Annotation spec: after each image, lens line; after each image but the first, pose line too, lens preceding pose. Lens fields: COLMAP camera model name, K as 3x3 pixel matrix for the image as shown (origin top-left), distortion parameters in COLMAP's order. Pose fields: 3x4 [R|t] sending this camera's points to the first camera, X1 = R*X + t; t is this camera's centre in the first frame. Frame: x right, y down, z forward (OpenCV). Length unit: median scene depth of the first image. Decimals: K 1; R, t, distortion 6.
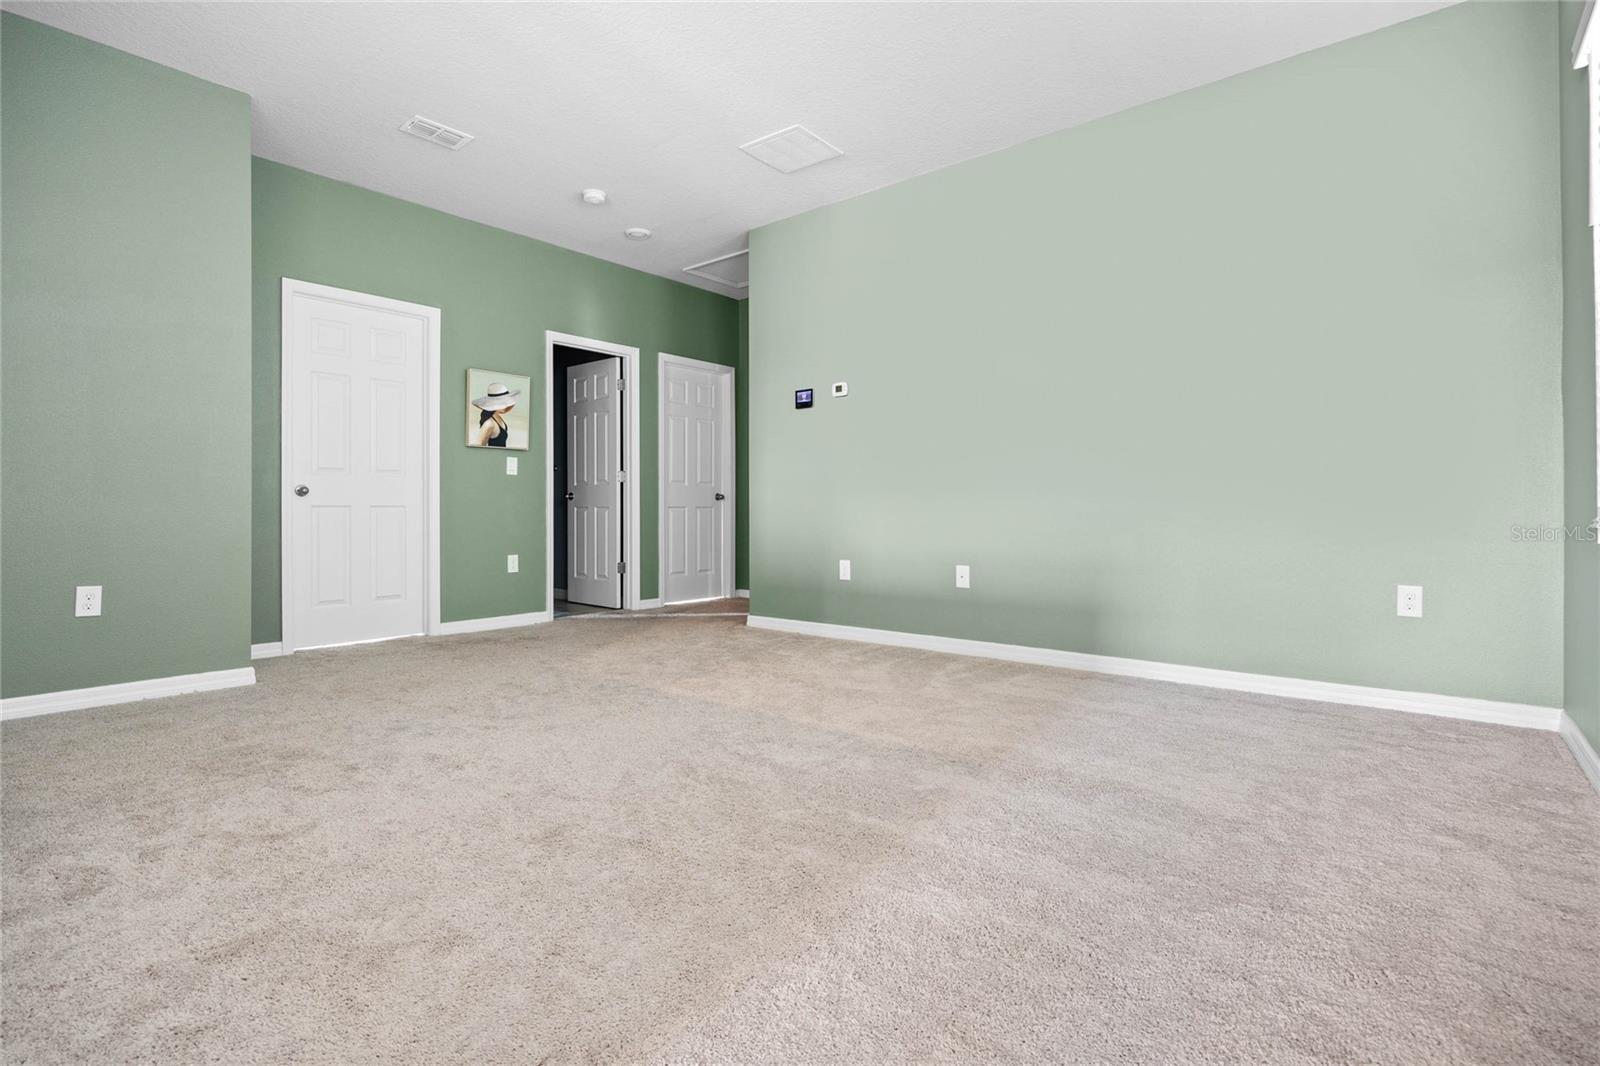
lens RADIAL K [[750.9, 0, 790.8], [0, 750.9, 517.1], [0, 0, 1]] dist [-0.008680, -0.000331]
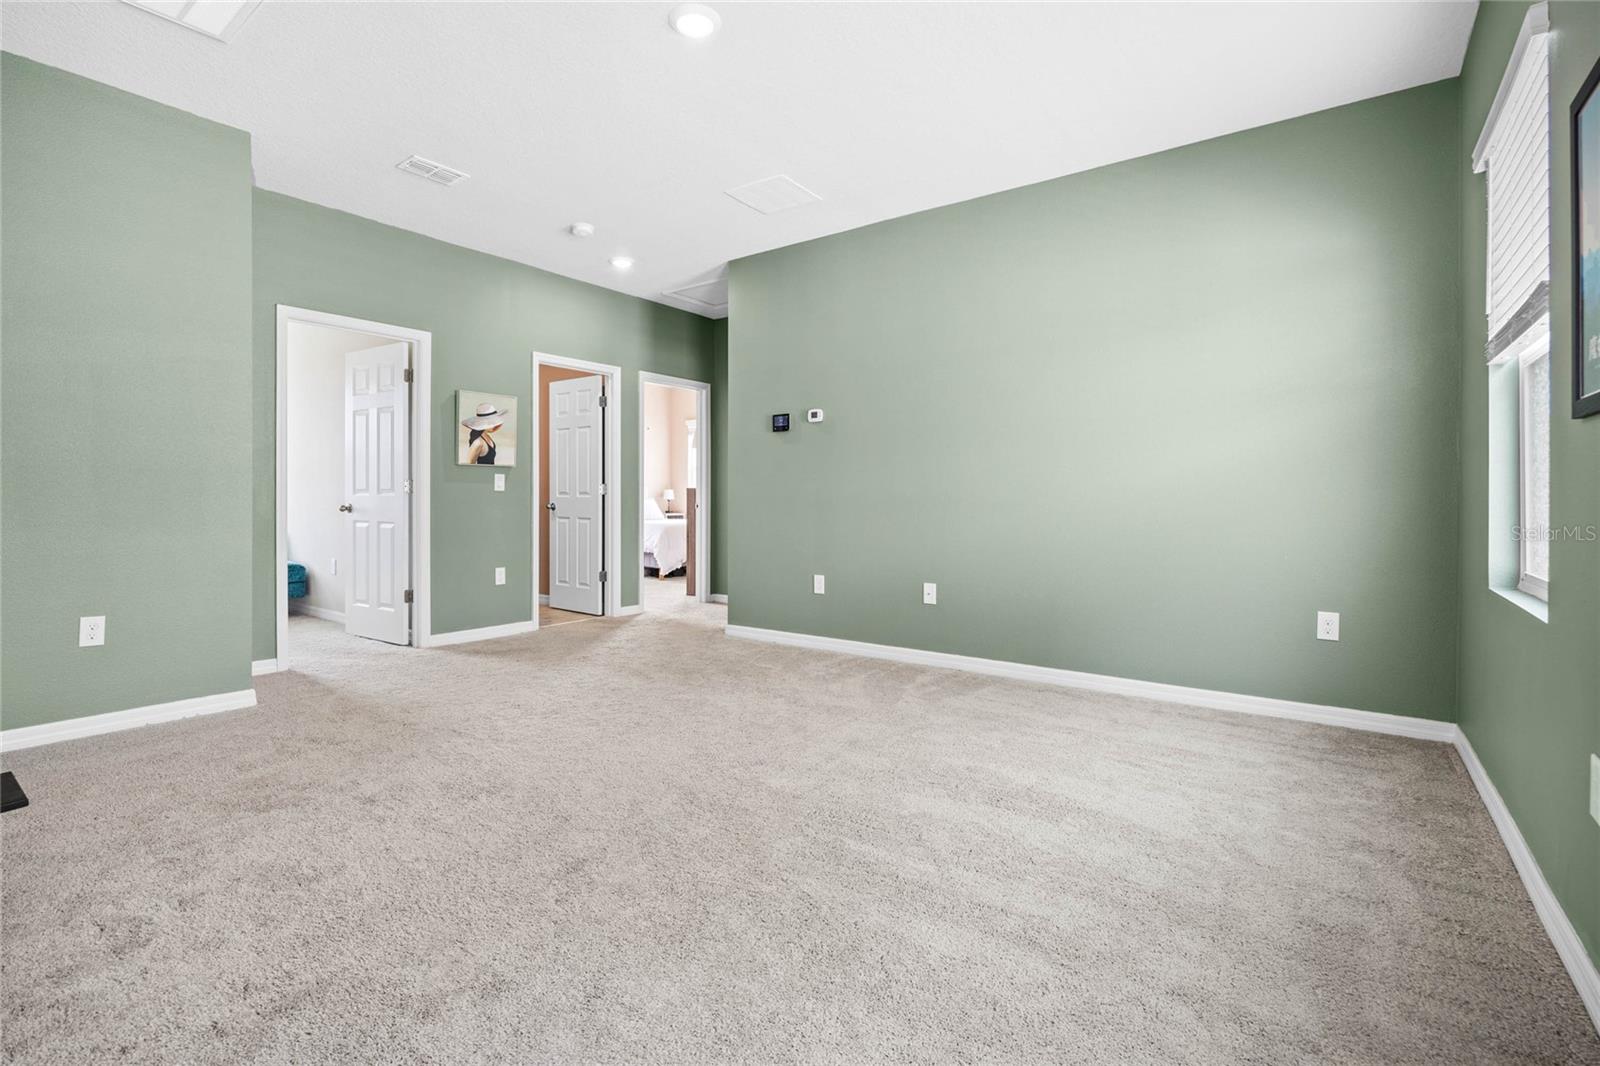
lens RADIAL K [[718.6, 0, 789.2], [0, 718.6, 507.3], [0, 0, 1]] dist [-0.009118, -0.000263]
pose [[0.998371, 0.004146, 0.056904, -0.055542], [-0.004477, 0.999974, 0.005680, -0.085062], [-0.056879, -0.005926, 0.998363, -0.037040]]
